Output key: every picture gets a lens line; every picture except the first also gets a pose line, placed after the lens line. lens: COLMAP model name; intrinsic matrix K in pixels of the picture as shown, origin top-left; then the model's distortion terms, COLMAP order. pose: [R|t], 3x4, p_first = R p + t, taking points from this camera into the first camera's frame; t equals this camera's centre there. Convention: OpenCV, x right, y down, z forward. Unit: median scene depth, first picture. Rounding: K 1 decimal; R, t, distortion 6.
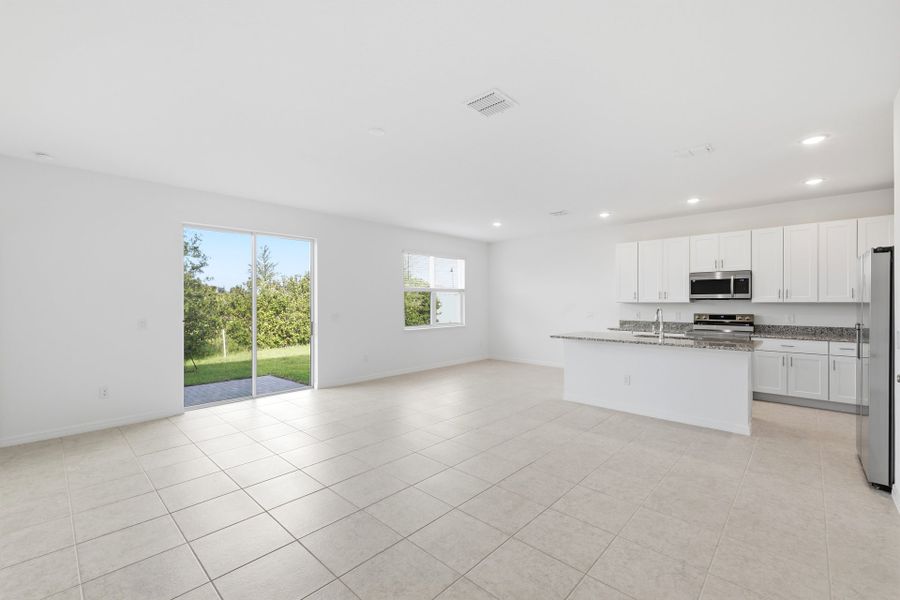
lens RADIAL K [[379.8, 0, 450.0], [0, 379.8, 300.0], [0, 0, 1]] dist [0.015947, 0.000039]
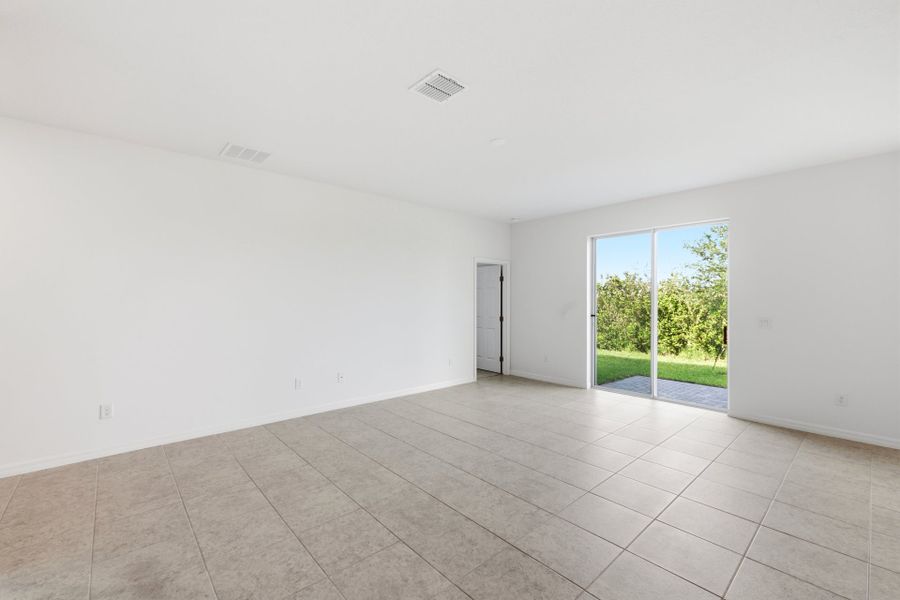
lens RADIAL K [[379.8, 0, 450.0], [0, 379.8, 300.0], [0, 0, 1]] dist [0.015947, 0.000039]
pose [[-0.091030, 0.000683, -0.995848, 1.109923], [0.004336, 0.999991, 0.000290, -0.006917], [0.995839, -0.004291, -0.091033, 1.183827]]
